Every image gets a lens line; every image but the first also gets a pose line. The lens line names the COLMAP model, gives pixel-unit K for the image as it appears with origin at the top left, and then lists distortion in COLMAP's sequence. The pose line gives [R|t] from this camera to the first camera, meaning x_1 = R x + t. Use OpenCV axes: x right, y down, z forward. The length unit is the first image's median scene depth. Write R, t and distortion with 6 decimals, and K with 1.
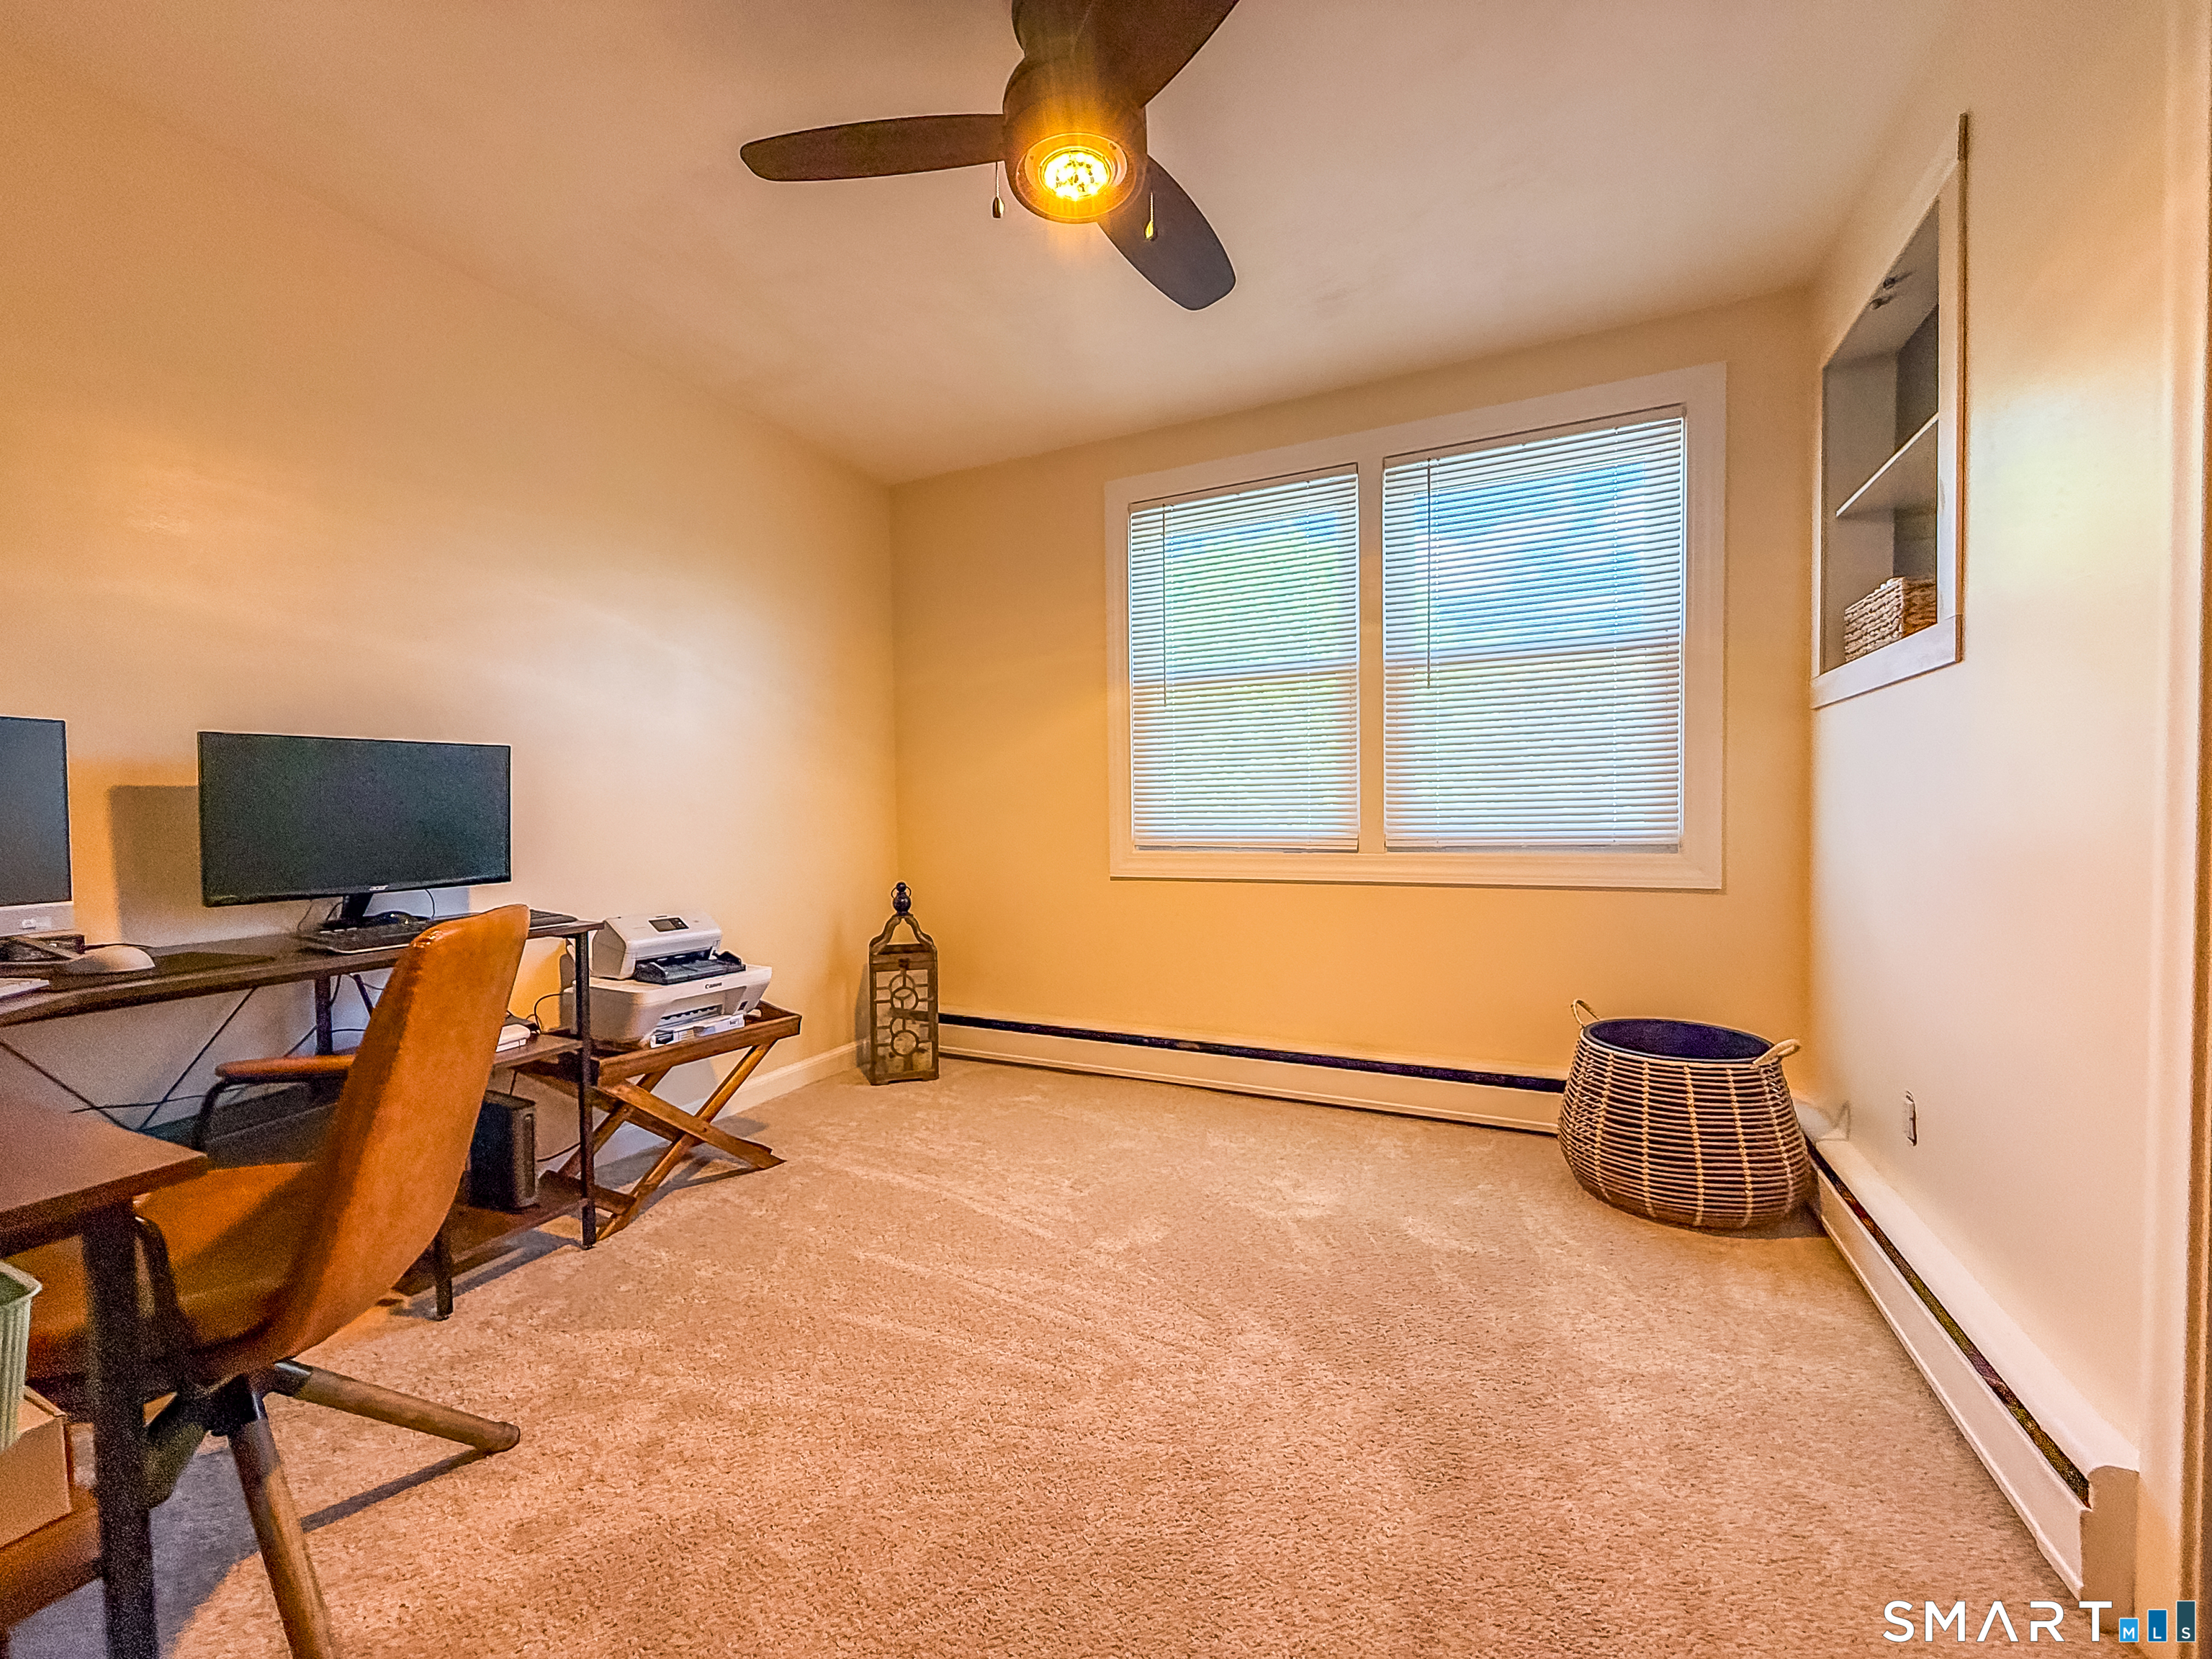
lens RADIAL K [[879.8, 0, 1099.0], [0, 879.8, 831.5], [0, 0, 1]] dist [0.000613, -0.000204]
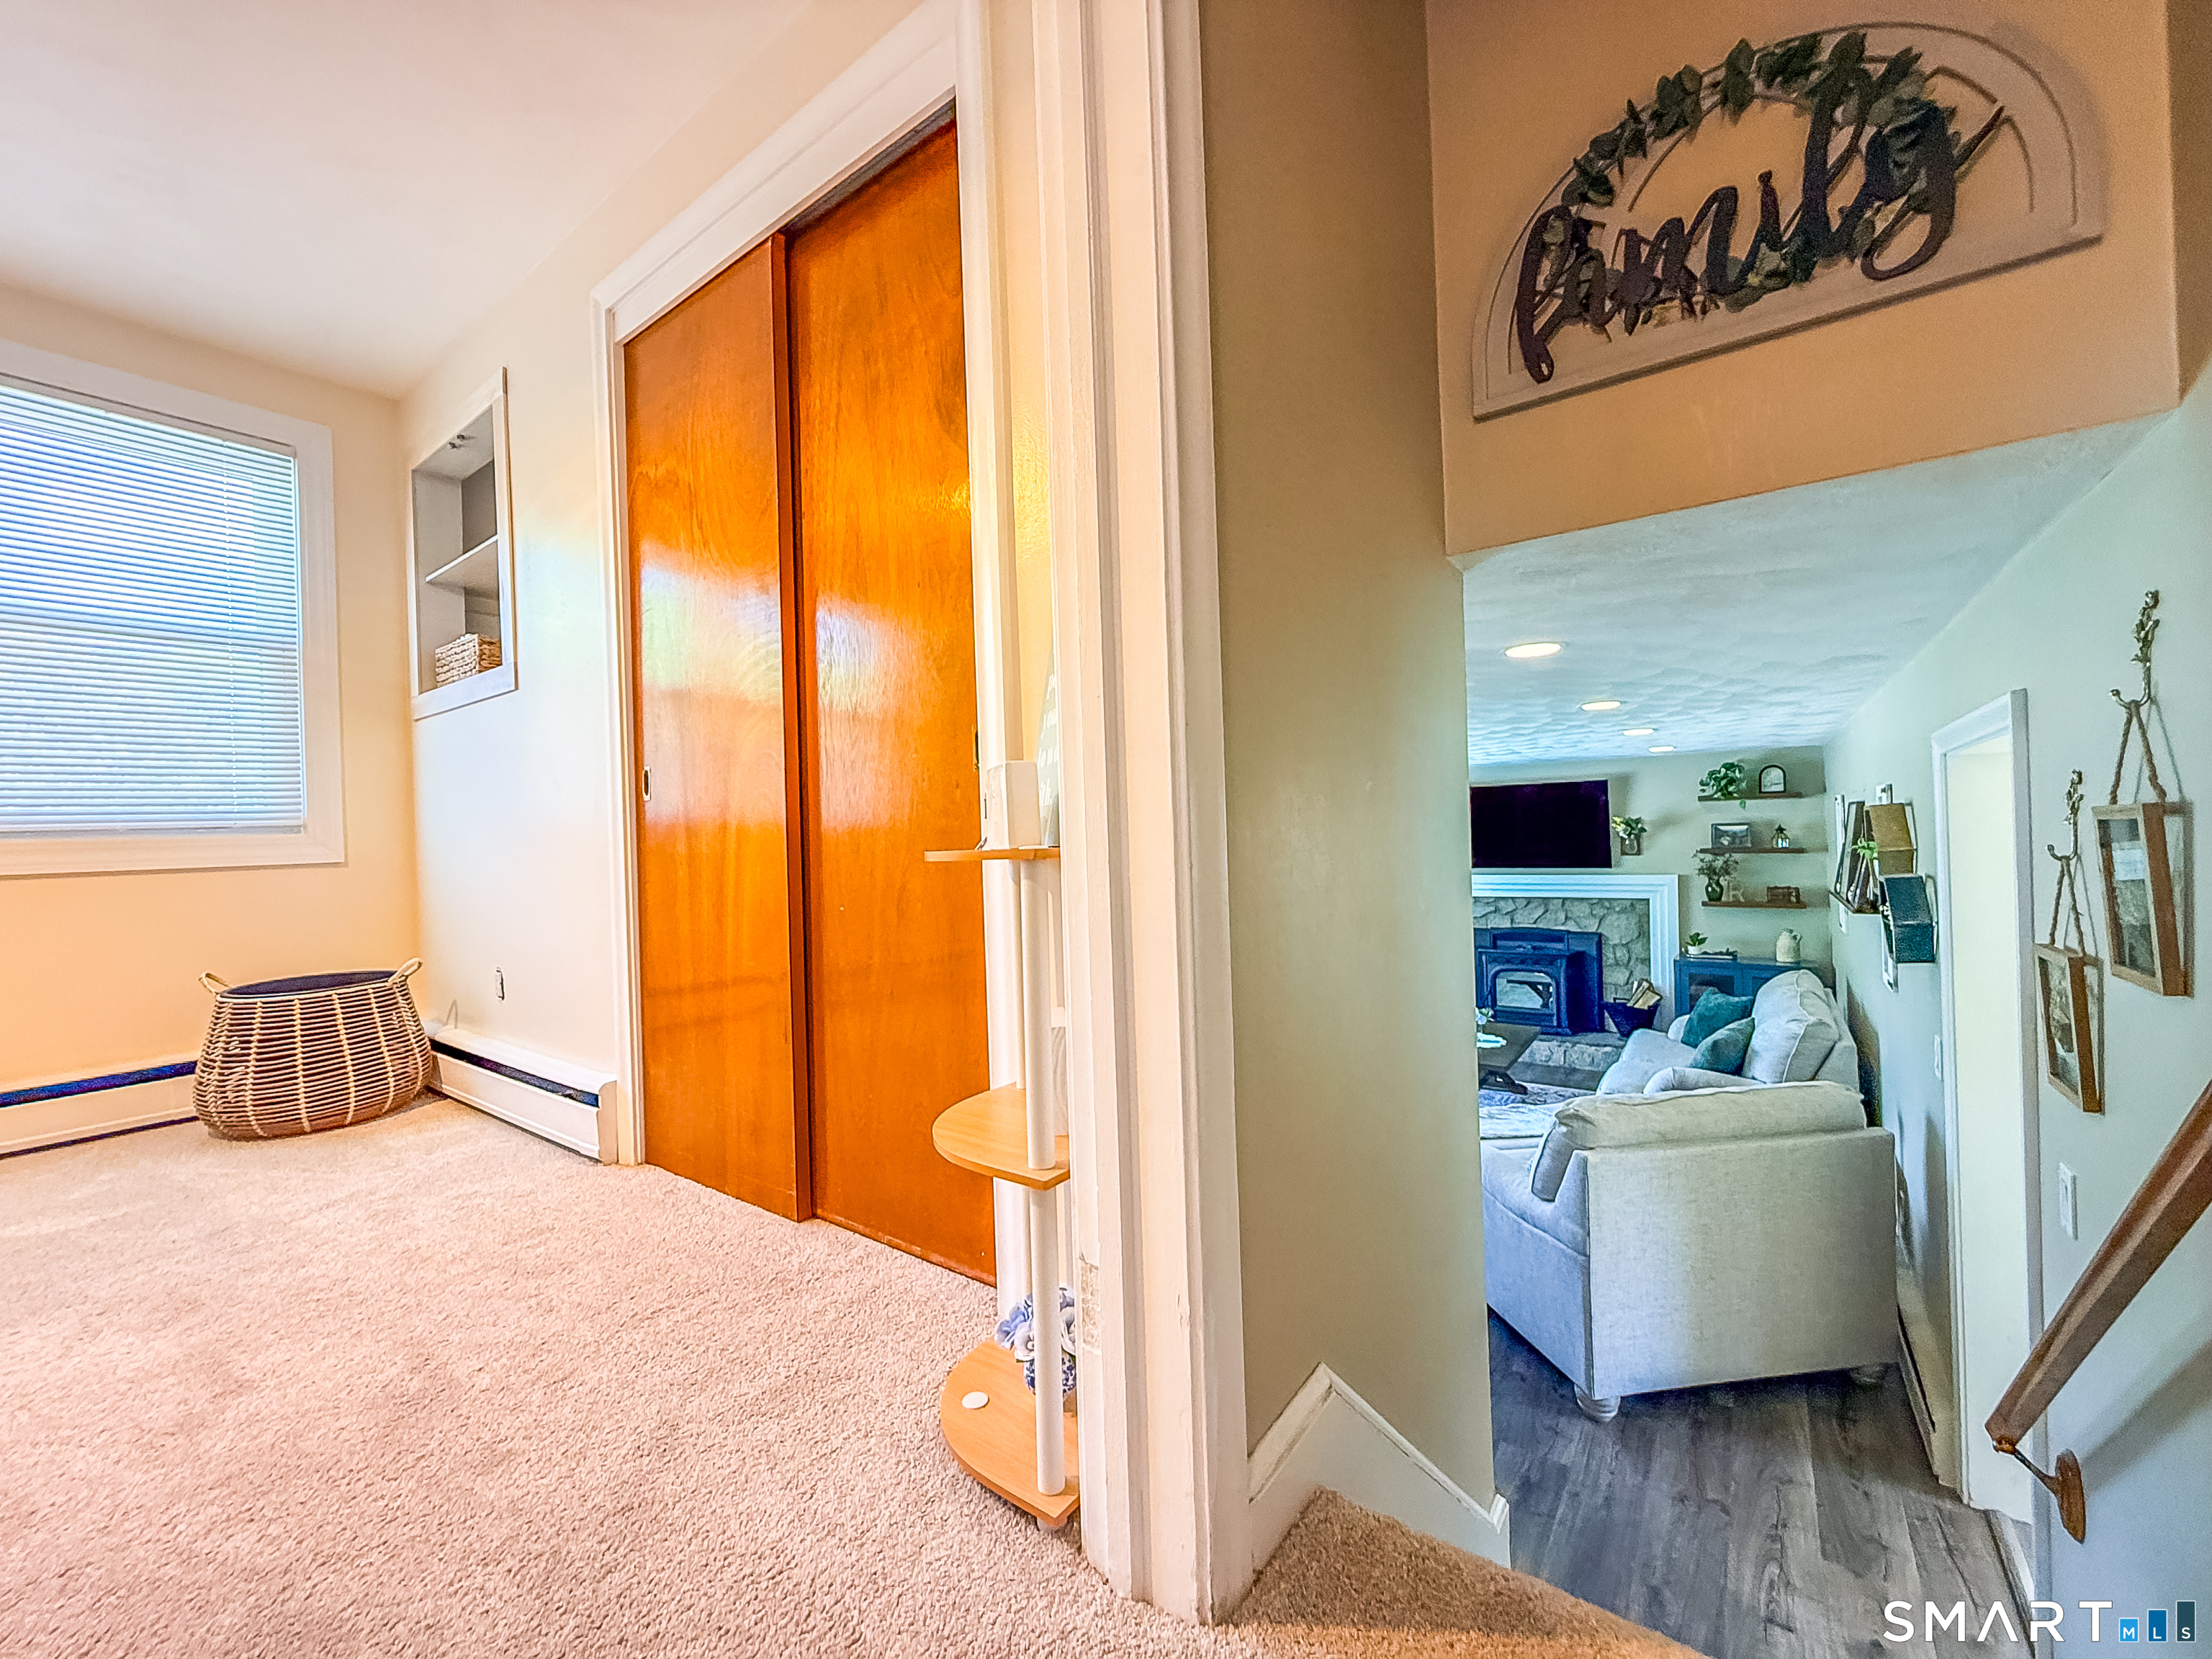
lens RADIAL K [[879.8, 0, 1101.2], [0, 879.8, 832.1], [0, 0, 1]] dist [0.000613, -0.000204]
pose [[0.180549, 0.009468, 0.983520, -0.341285], [0.058510, 0.998079, -0.020349, 0.131008], [-0.981824, 0.061220, 0.179648, -0.274345]]
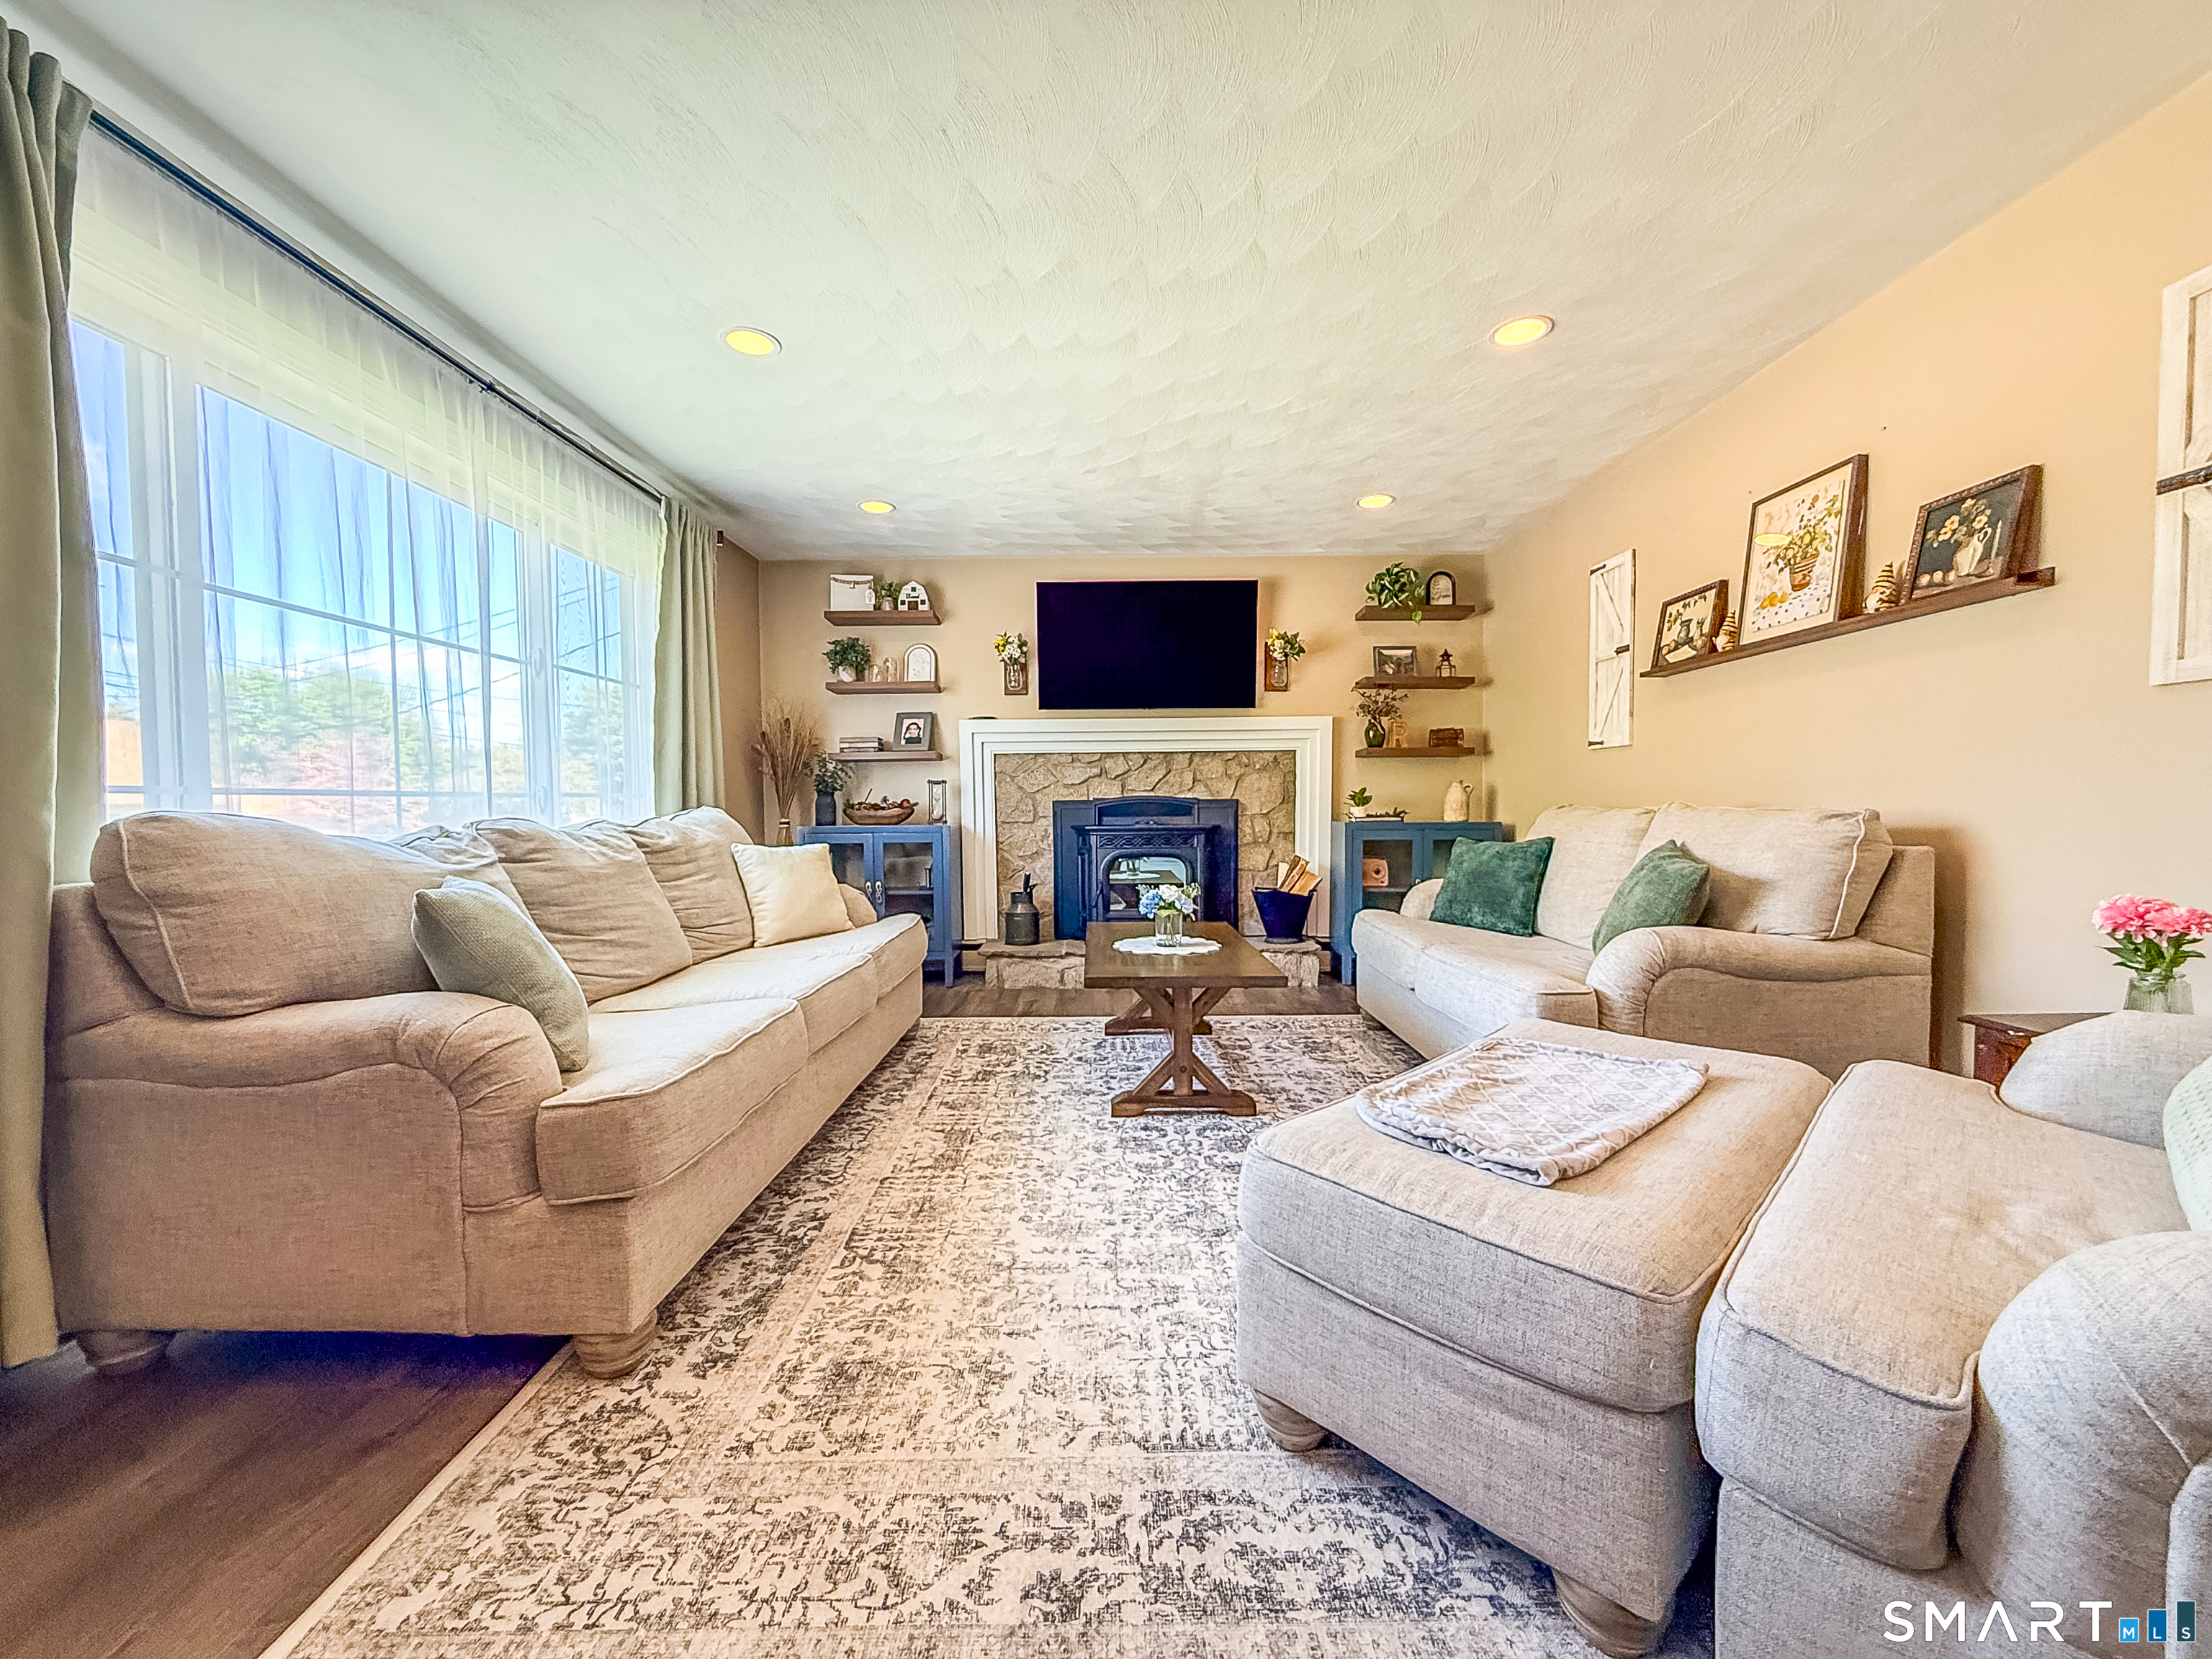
lens RADIAL K [[879.8, 0, 1102.9], [0, 879.8, 843.0], [0, 0, 1]] dist [0.000613, -0.000204]
pose [[-0.435040, -0.015538, 0.900277, 5.026153], [0.038975, 0.998589, 0.036069, 1.585104], [-0.899567, 0.050780, -0.433821, 0.172086]]
